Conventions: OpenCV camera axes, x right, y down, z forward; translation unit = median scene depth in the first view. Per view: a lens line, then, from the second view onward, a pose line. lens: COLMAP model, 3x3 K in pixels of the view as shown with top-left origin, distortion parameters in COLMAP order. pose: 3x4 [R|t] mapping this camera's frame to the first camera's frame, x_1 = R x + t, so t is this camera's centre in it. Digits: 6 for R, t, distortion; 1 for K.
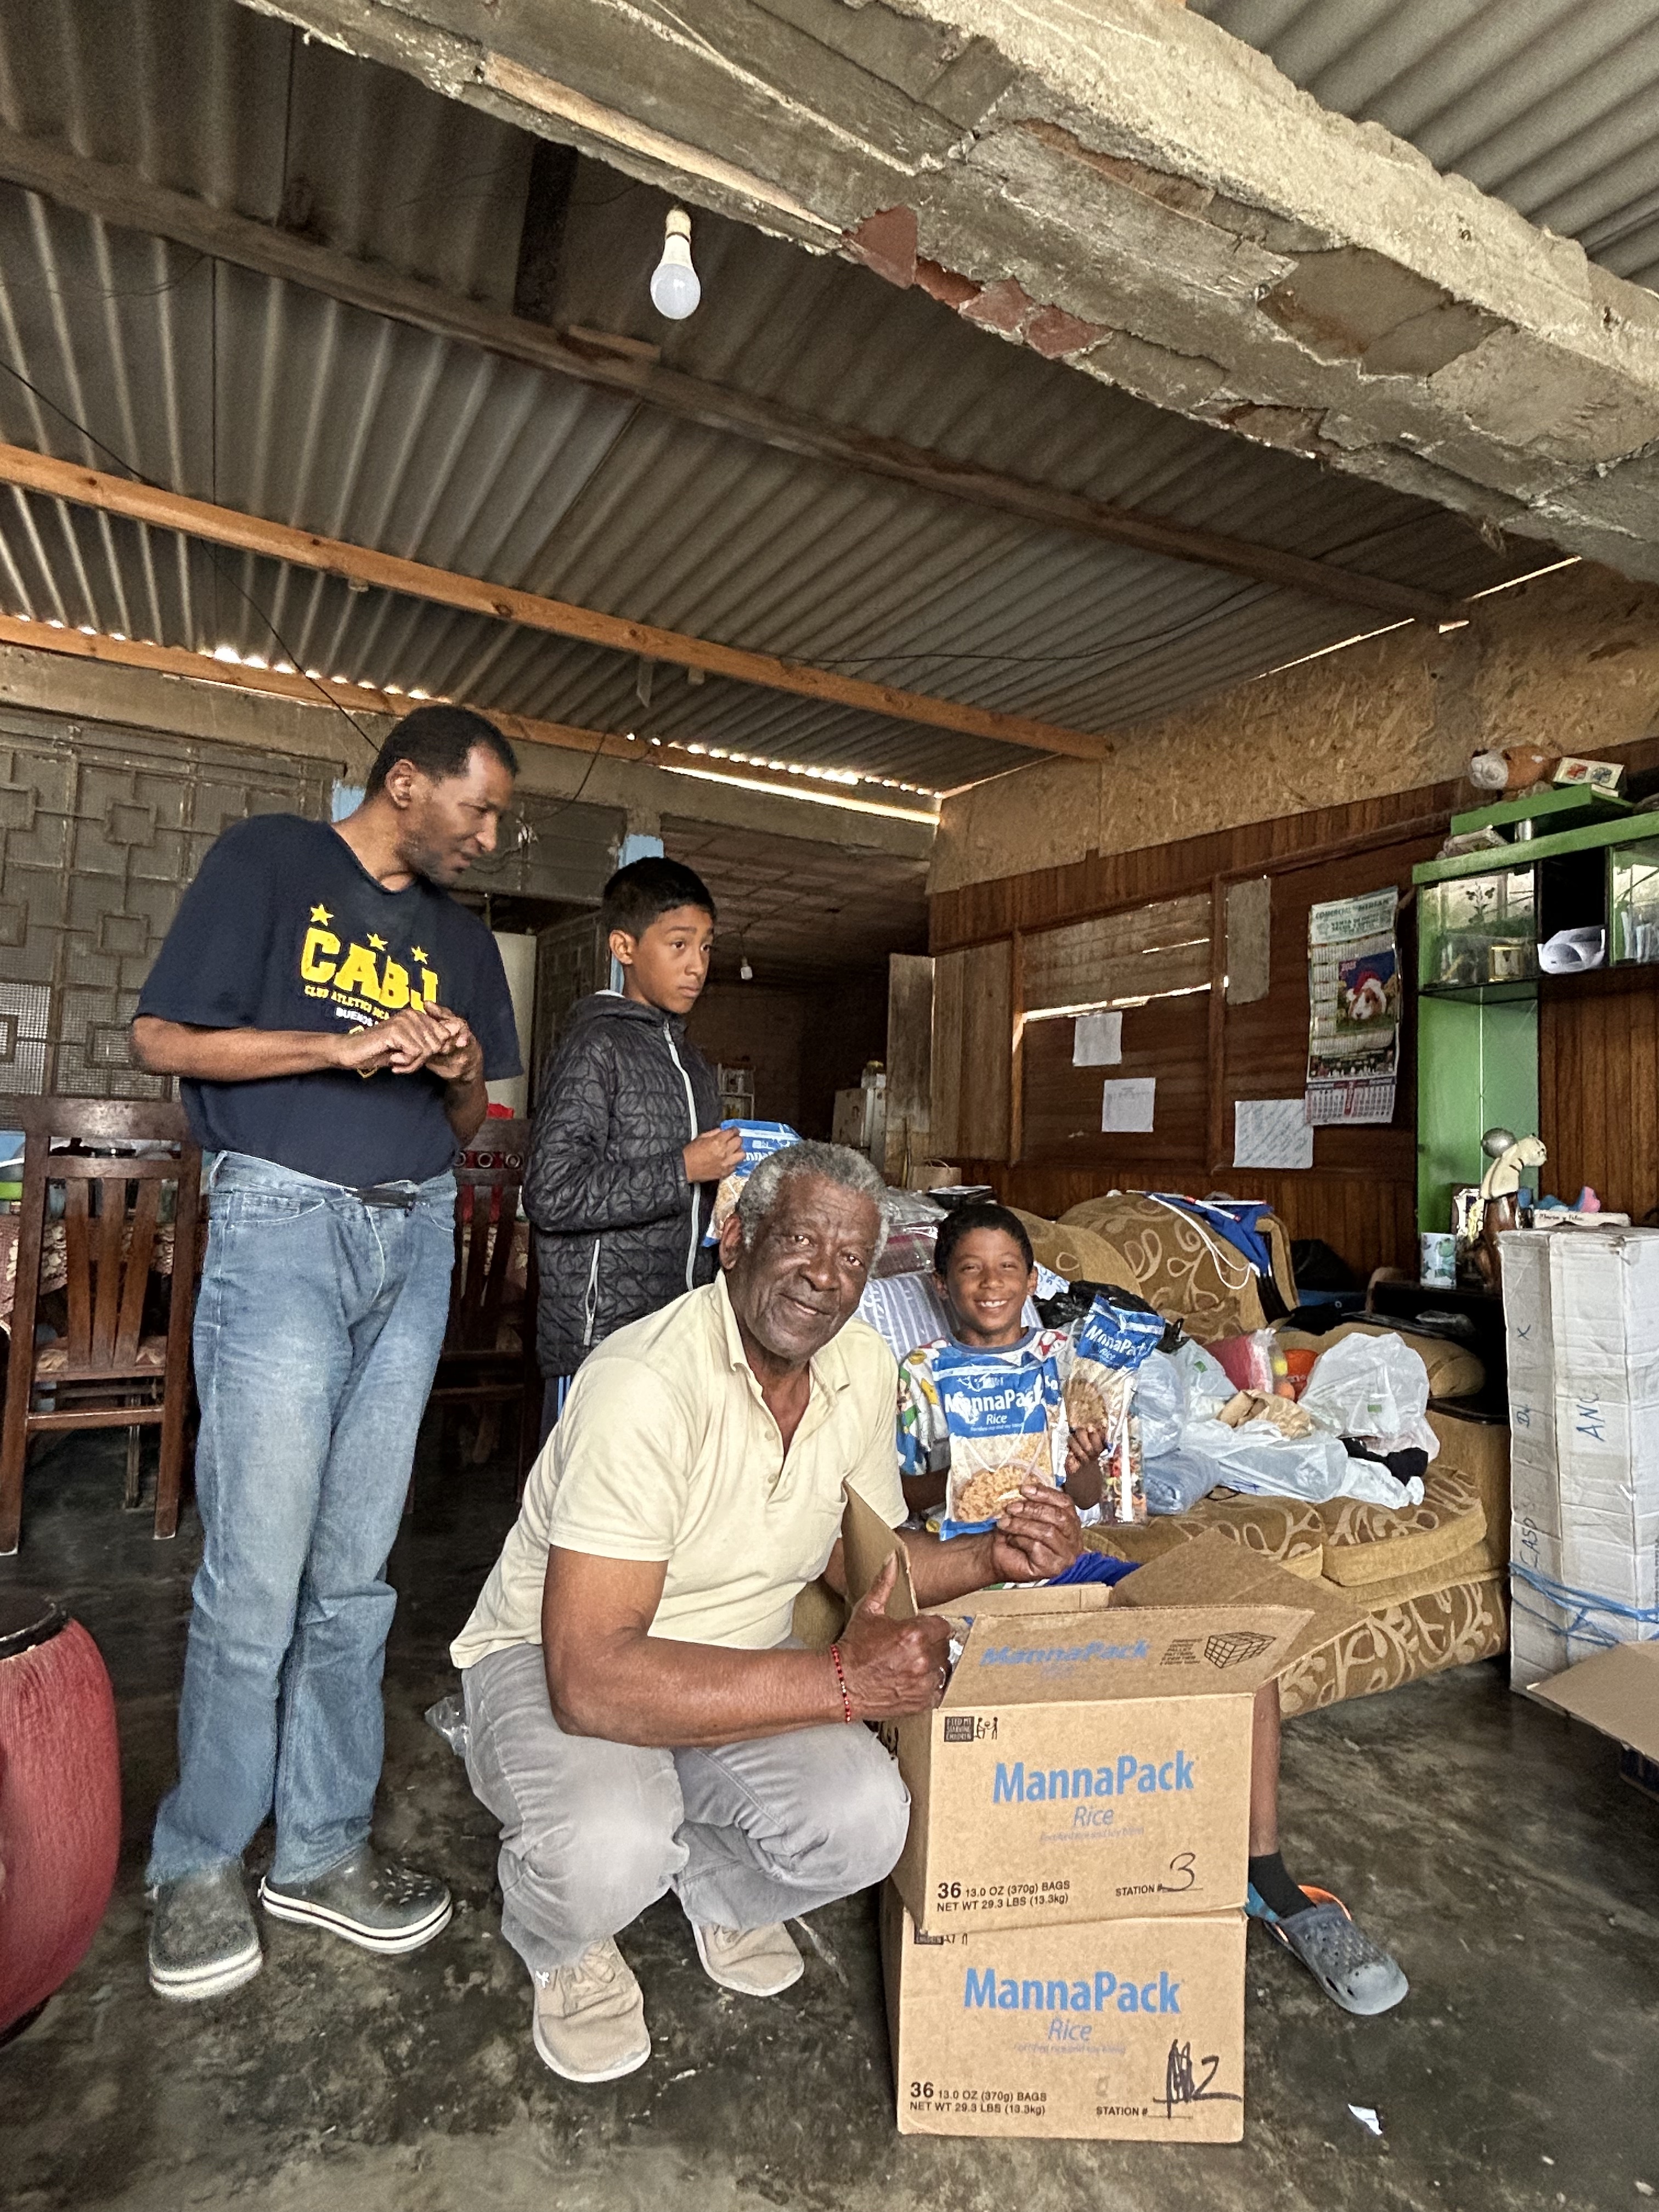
lens RADIAL K [[1213.2, 0, 829.5], [0, 1213.2, 1106.0], [0, 0, 1]] dist [-0.019509, 0.013828]
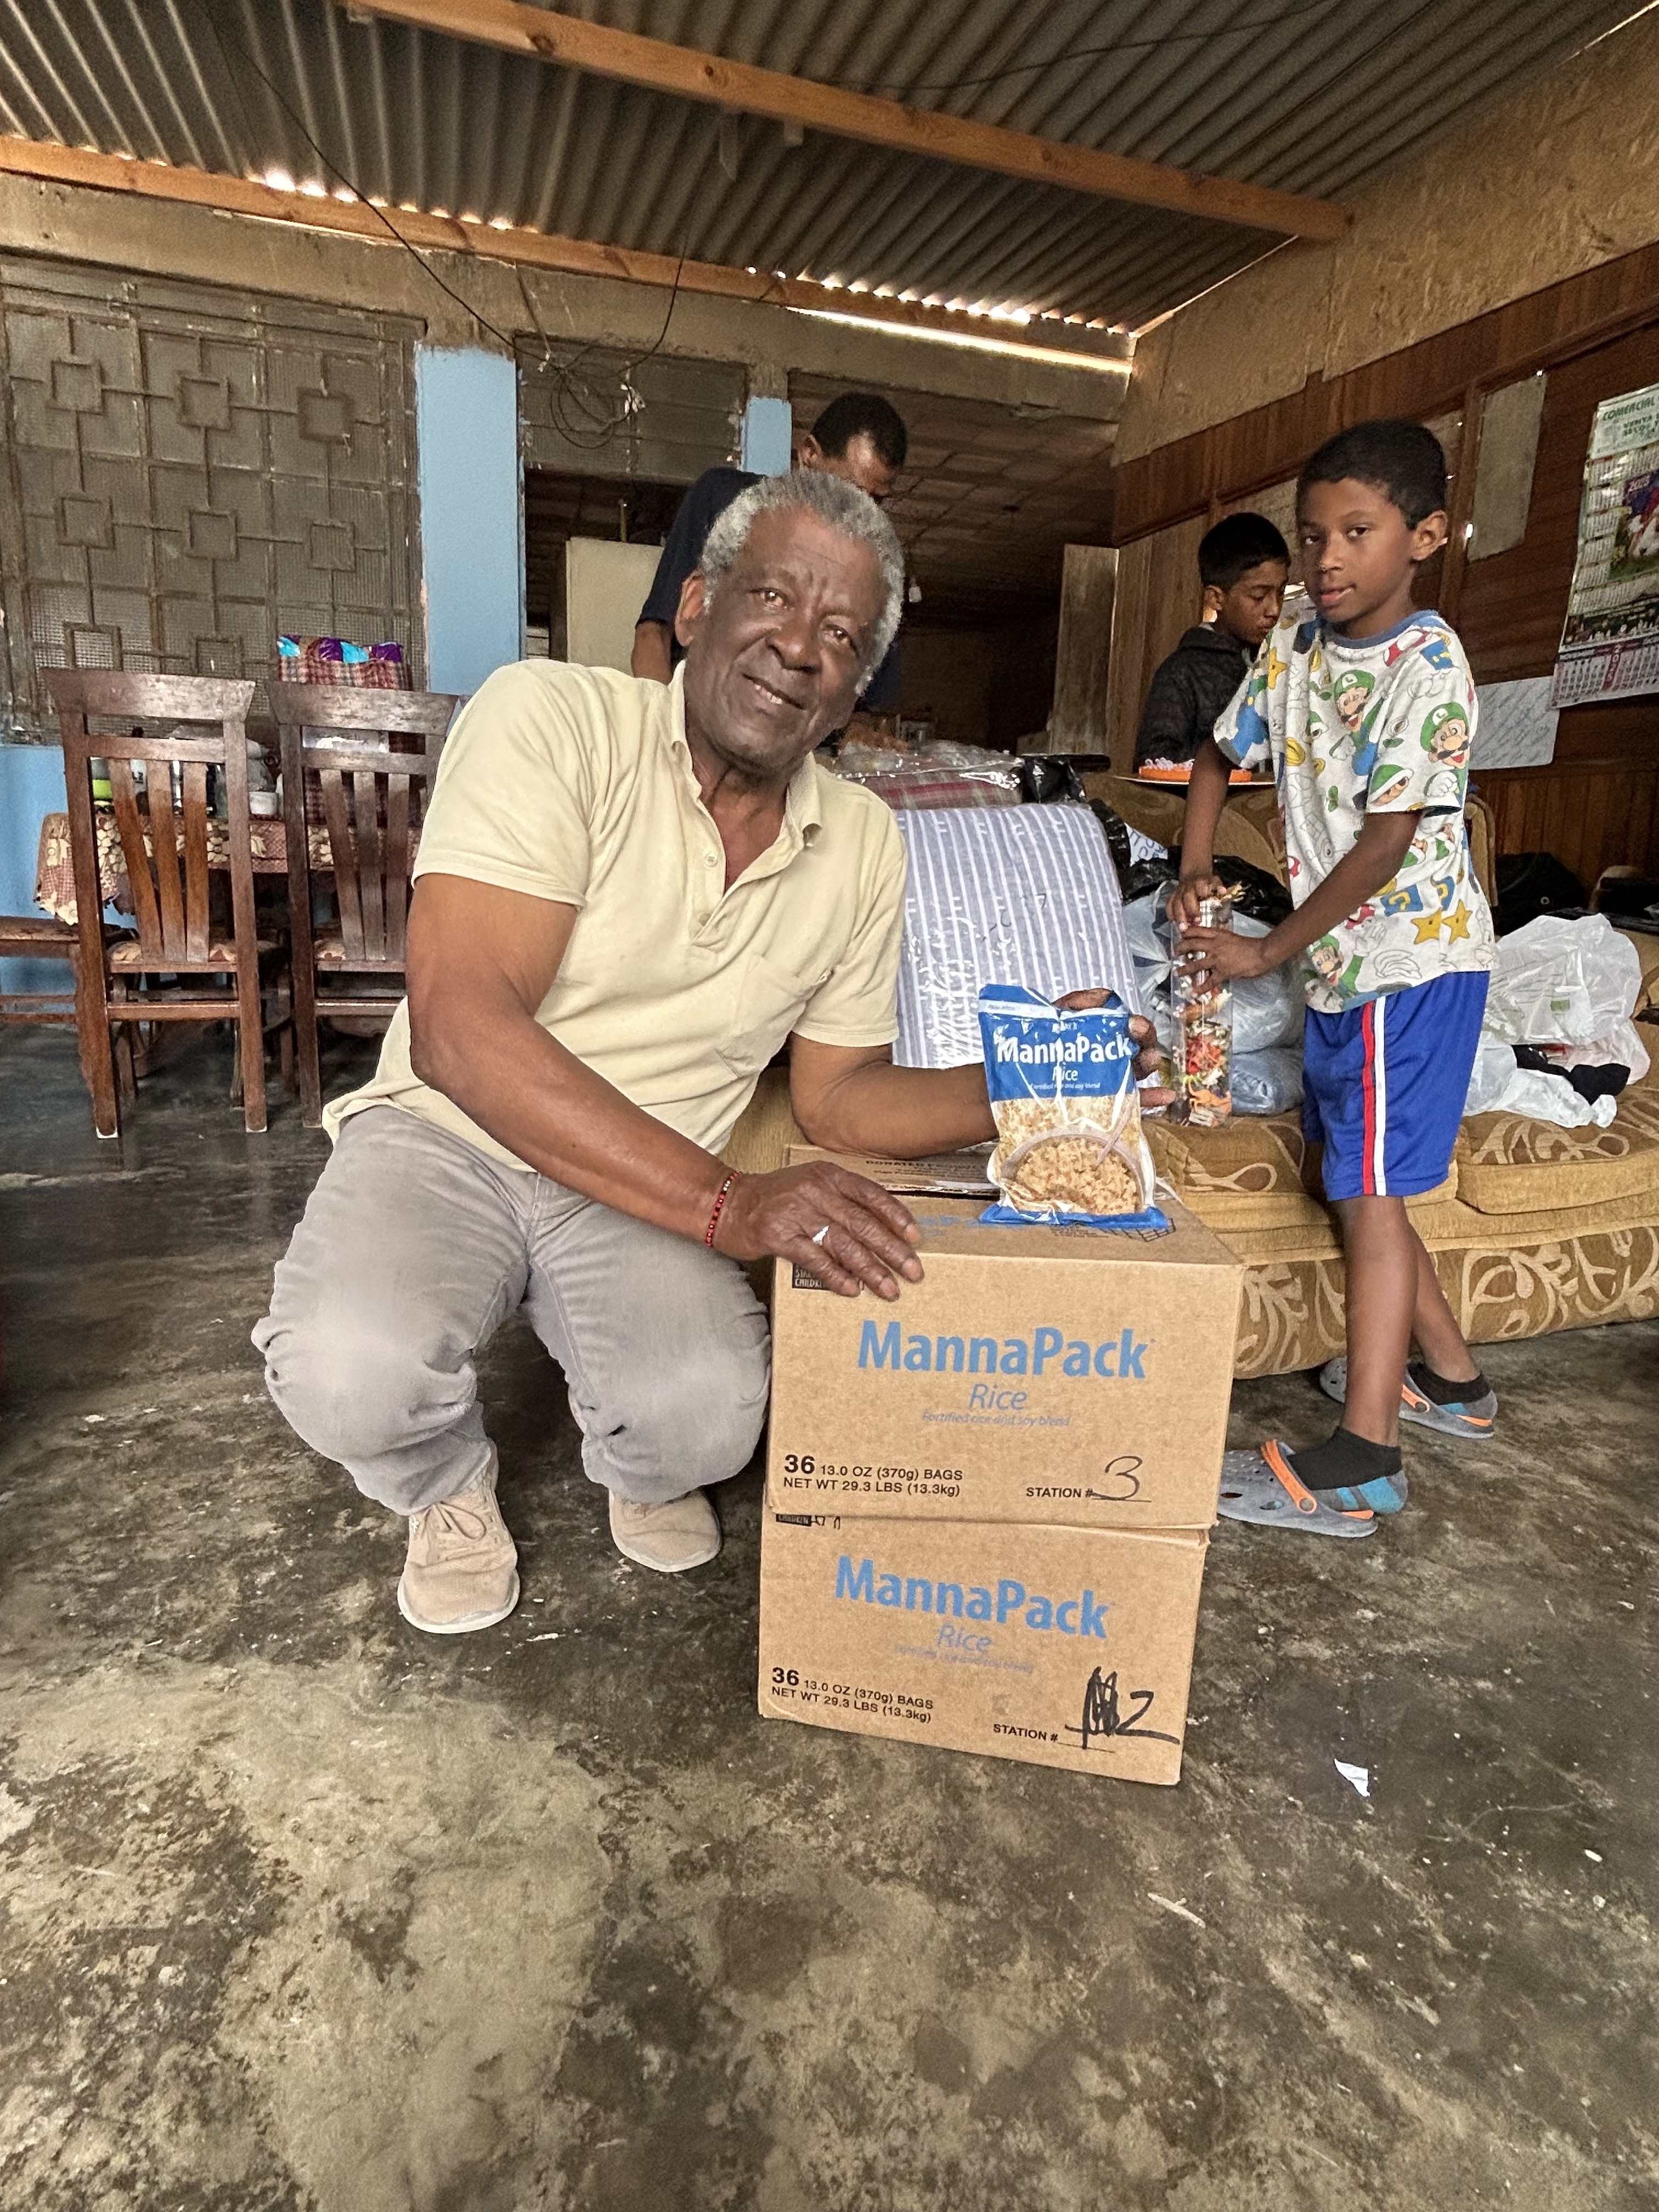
lens RADIAL K [[1213.2, 0, 829.5], [0, 1213.2, 1106.0], [0, 0, 1]] dist [-0.019509, 0.013828]
pose [[0.984469, 0.034572, -0.172120, 0.125200], [0.009516, 0.968469, 0.248953, 0.117575], [0.175300, -0.246724, 0.953099, 0.162357]]
